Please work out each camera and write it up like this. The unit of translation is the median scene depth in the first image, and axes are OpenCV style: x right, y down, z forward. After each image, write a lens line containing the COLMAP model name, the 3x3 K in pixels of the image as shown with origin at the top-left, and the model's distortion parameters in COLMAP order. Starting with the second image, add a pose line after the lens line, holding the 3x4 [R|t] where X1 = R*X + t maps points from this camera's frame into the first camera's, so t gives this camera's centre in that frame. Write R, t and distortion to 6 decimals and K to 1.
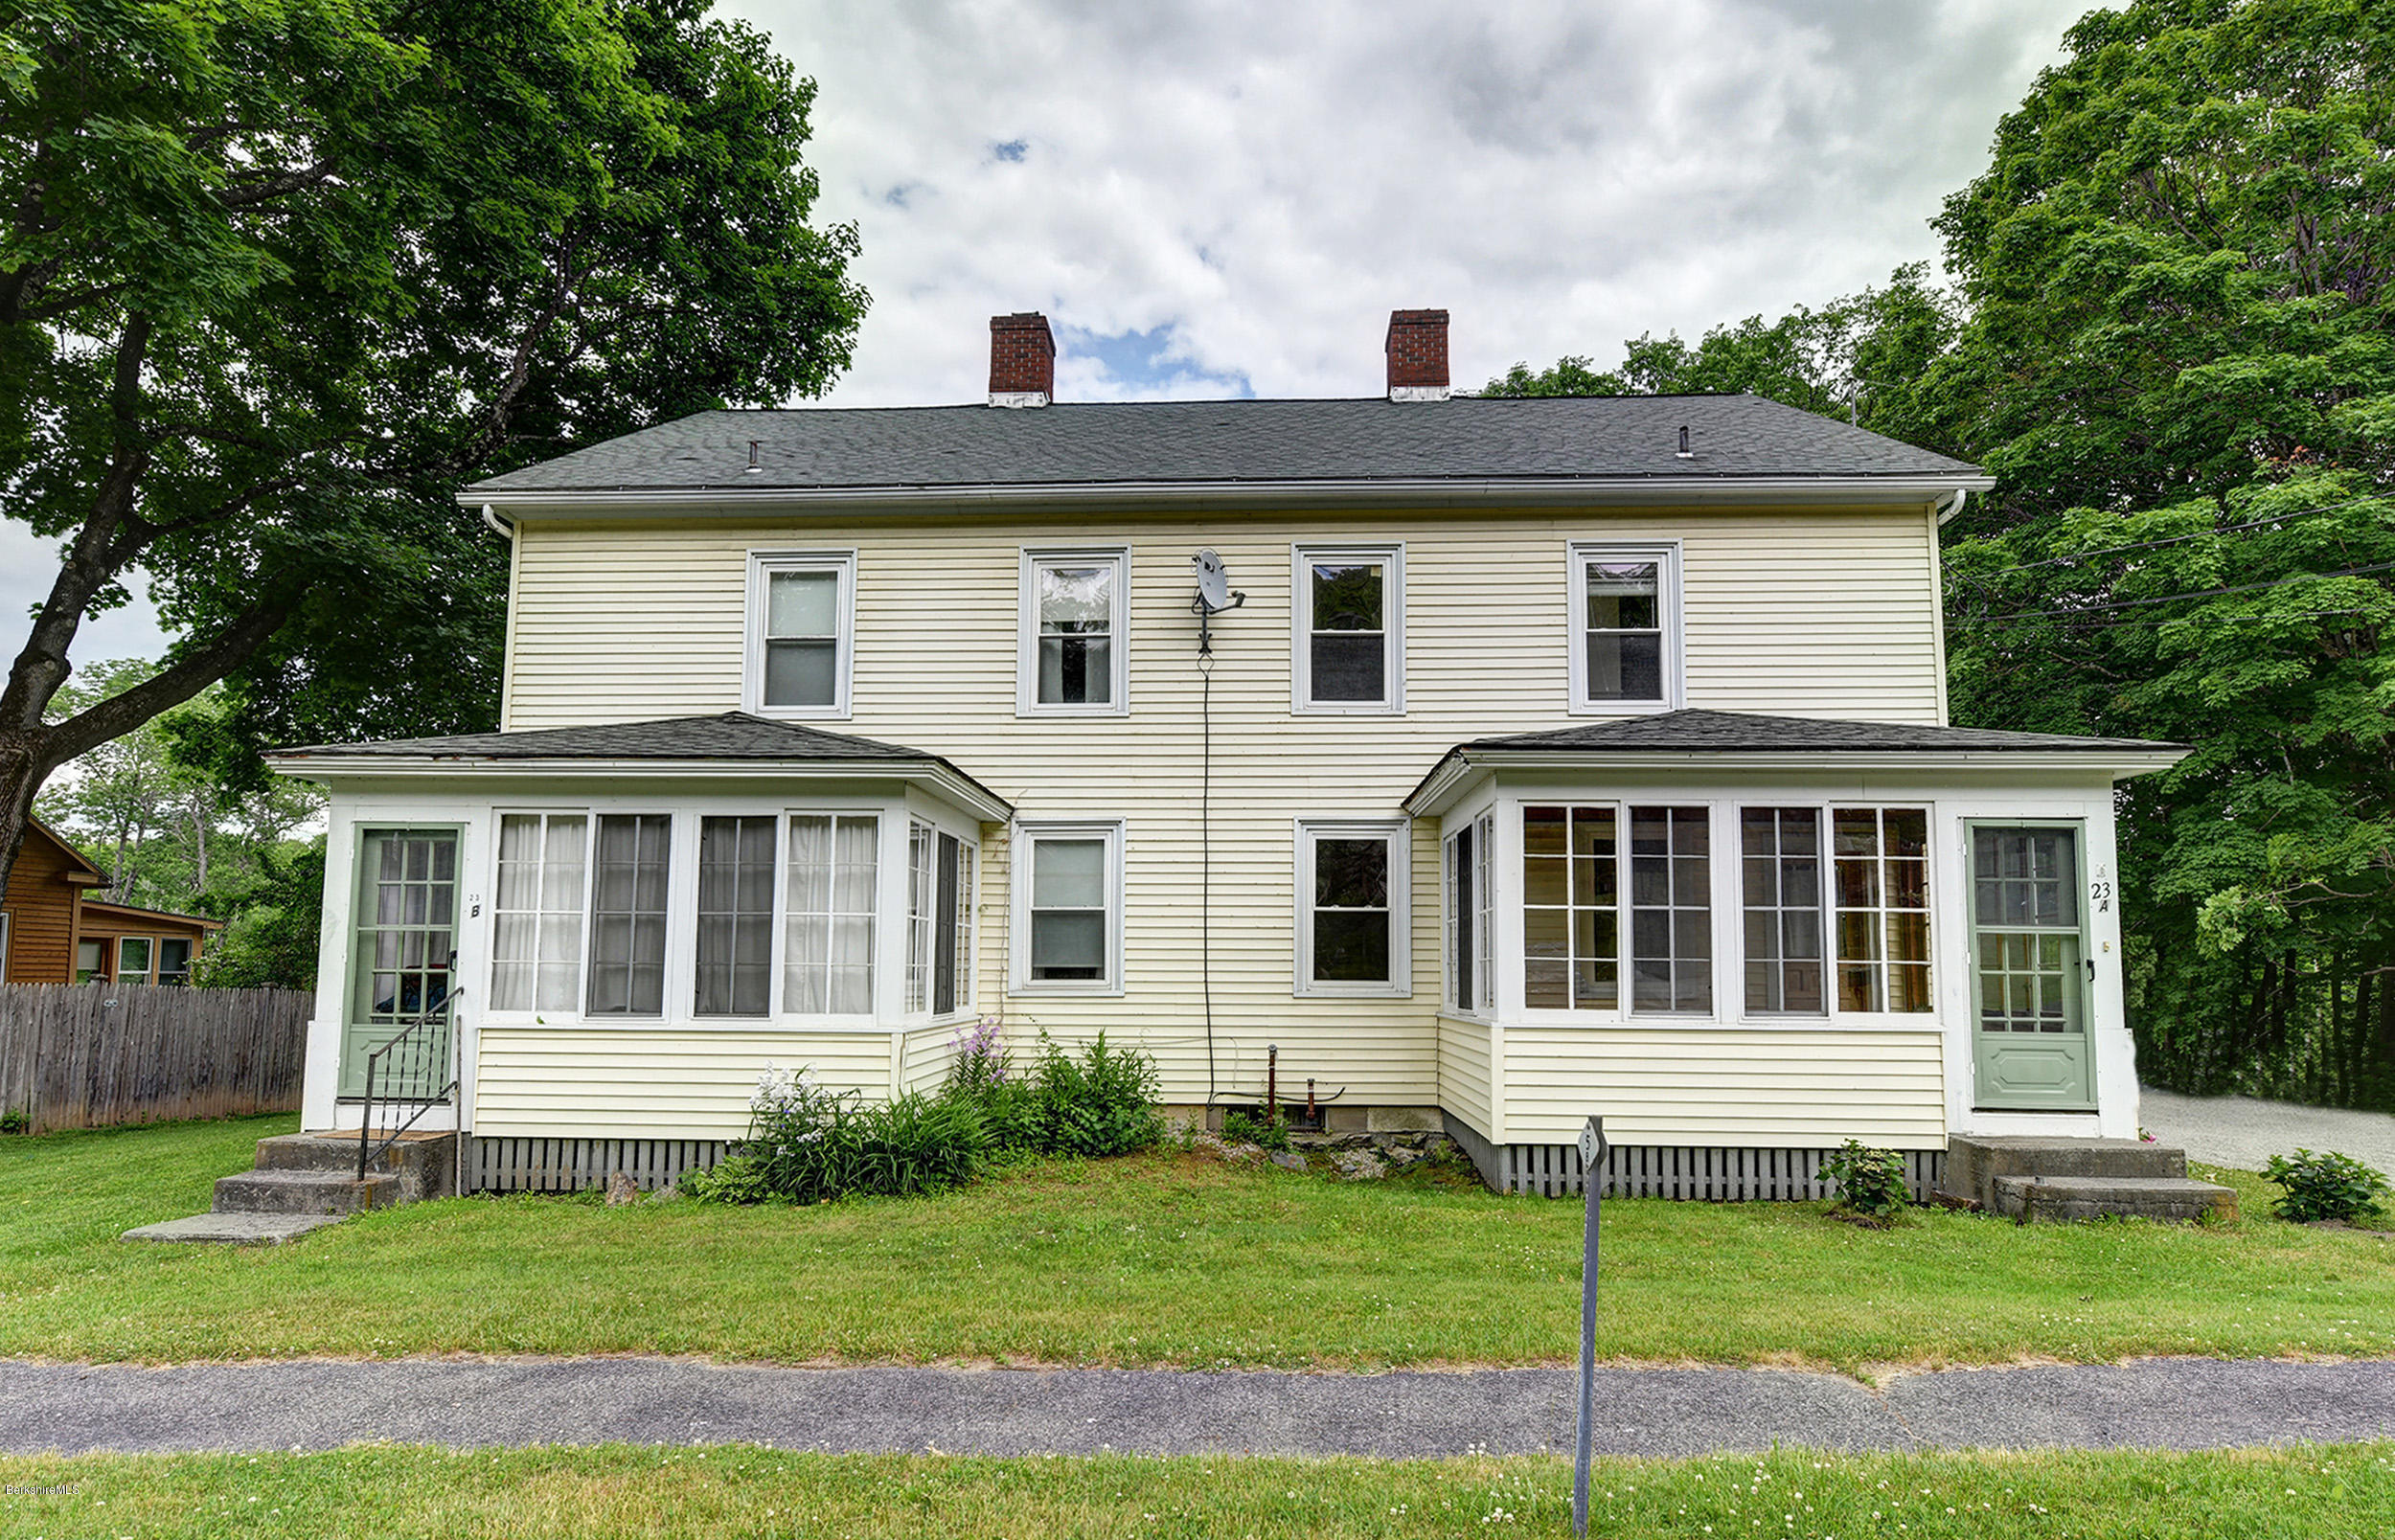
lens RADIAL K [[1289.4, 0, 1195.2], [0, 1289.4, 841.1], [0, 0, 1]] dist [0.000212, -0.000318]
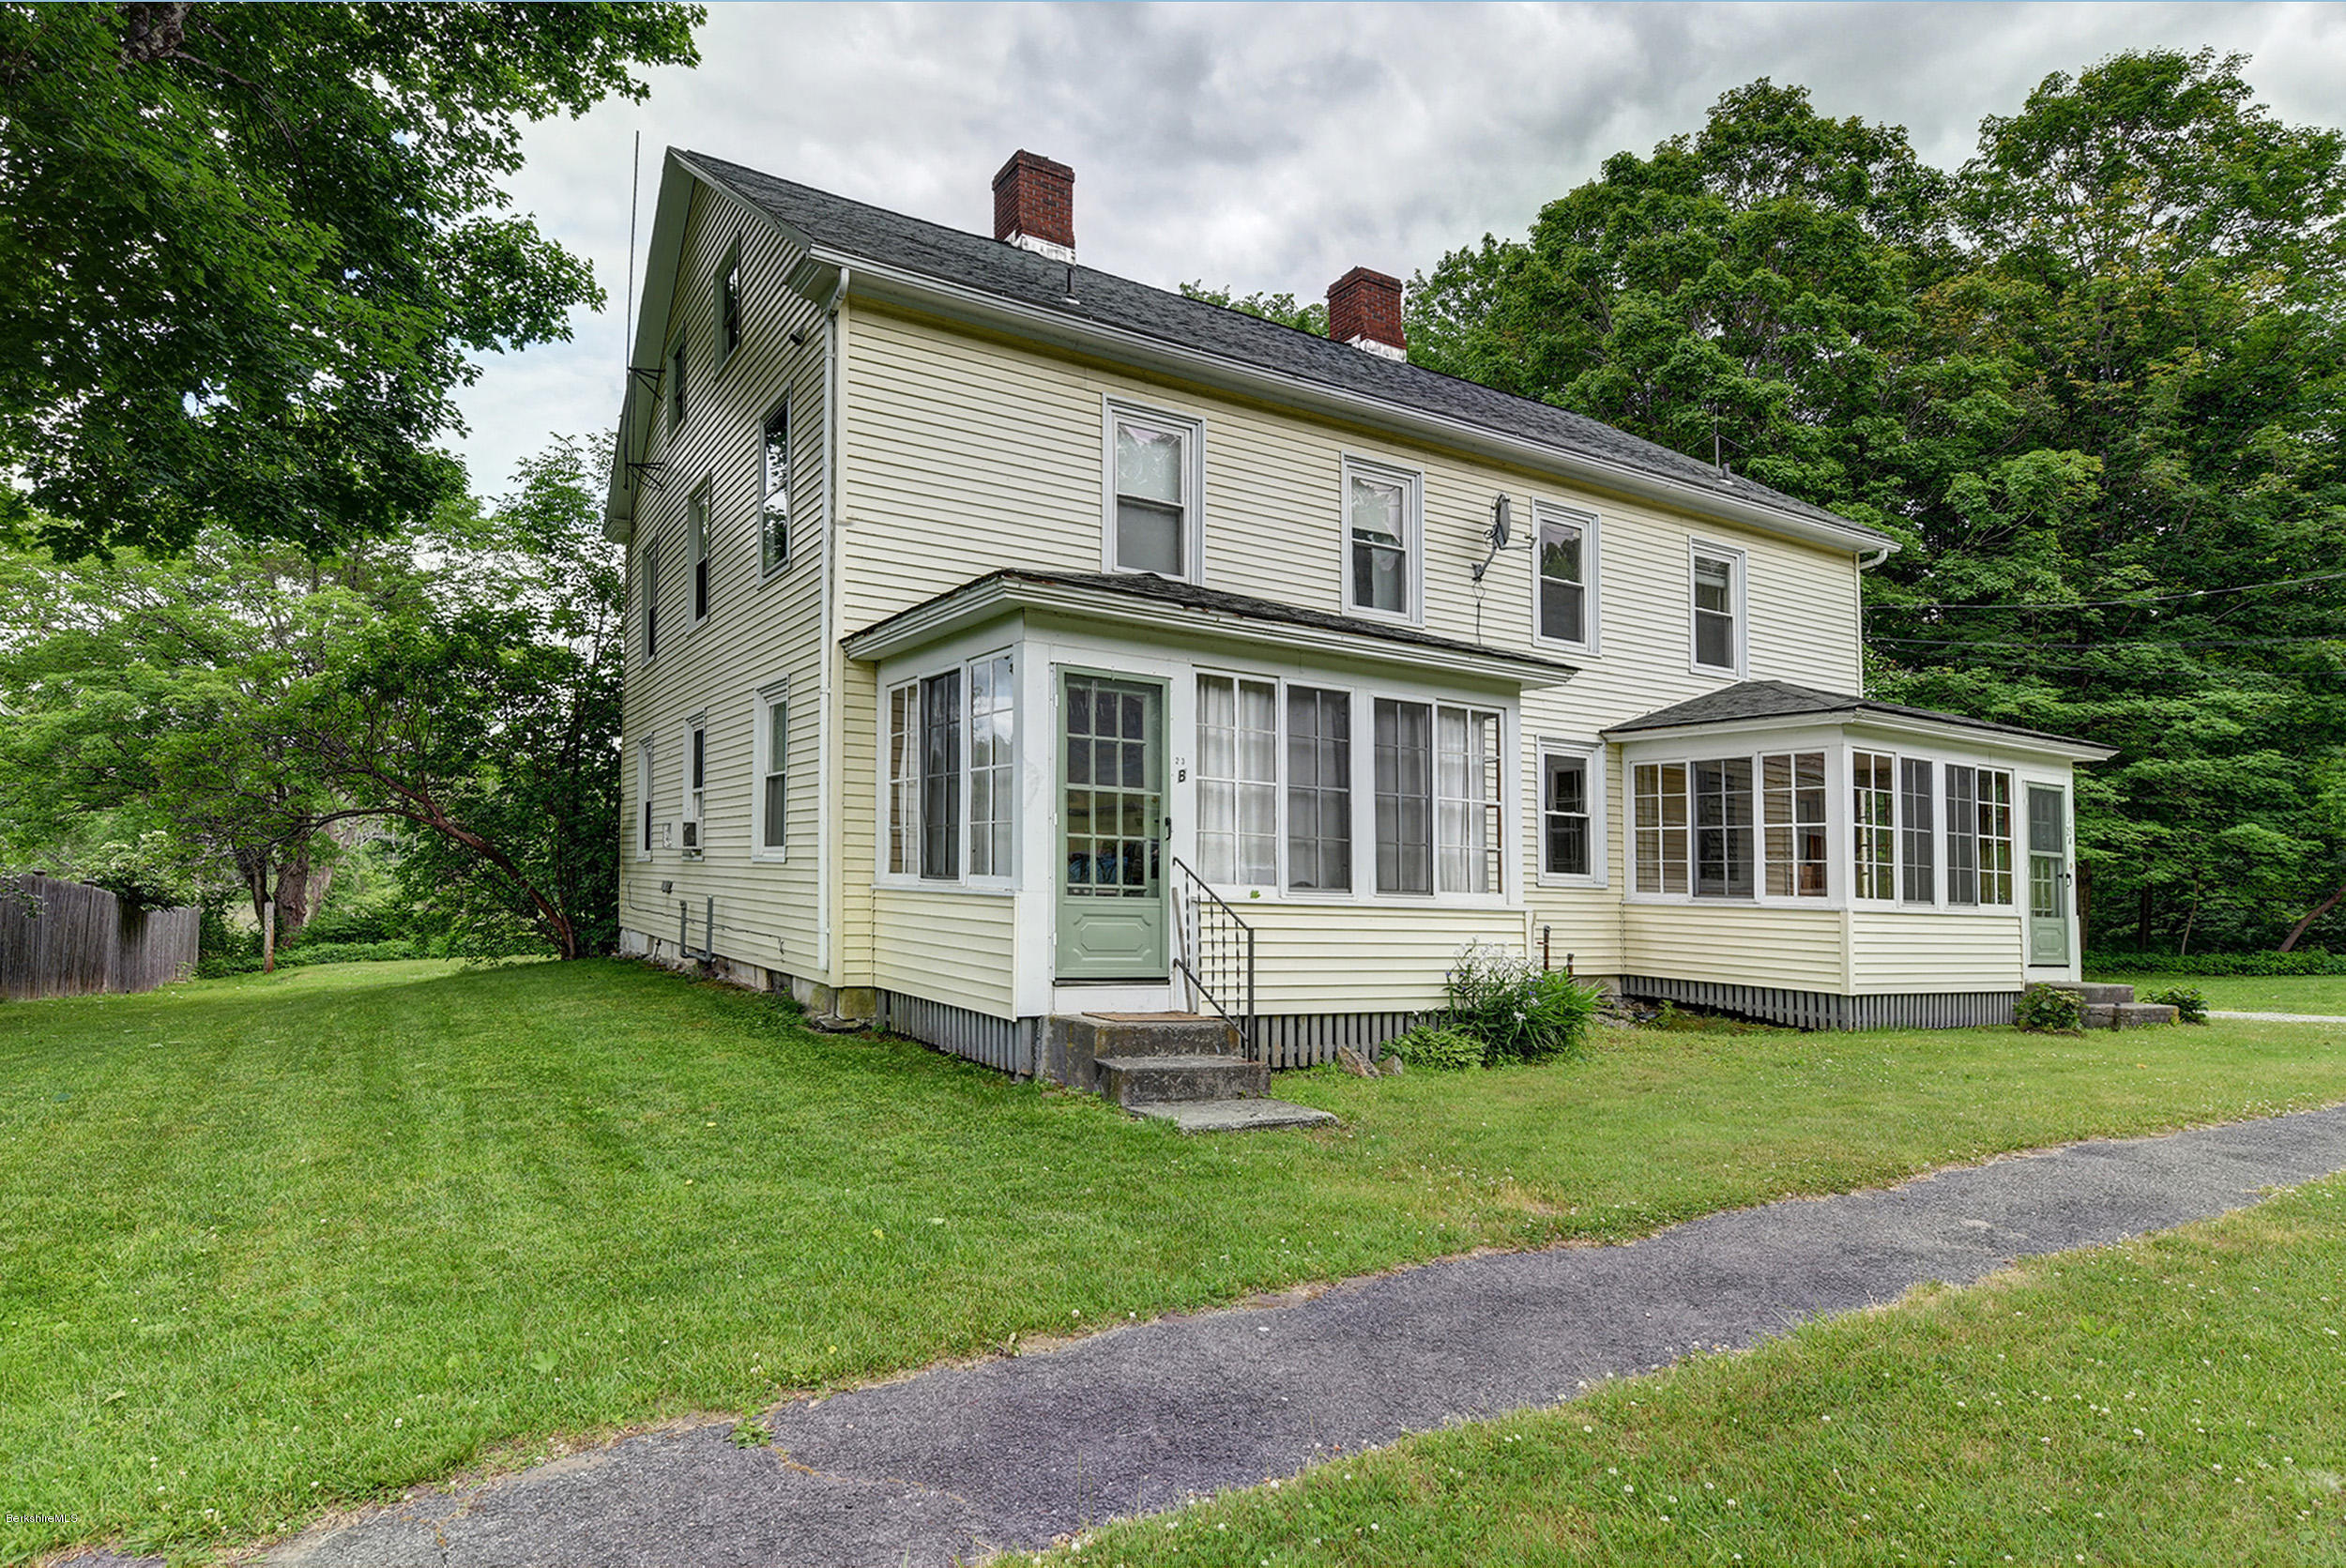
lens RADIAL K [[1344.3, 0, 1173.0], [0, 1344.3, 784.0], [0, 0, 1]] dist [0.001735, -0.000028]
pose [[0.828703, 0.062554, 0.556182, -1.098862], [-0.085251, 0.996247, 0.014975, 0.046254], [-0.553157, -0.059825, 0.830926, 0.203235]]
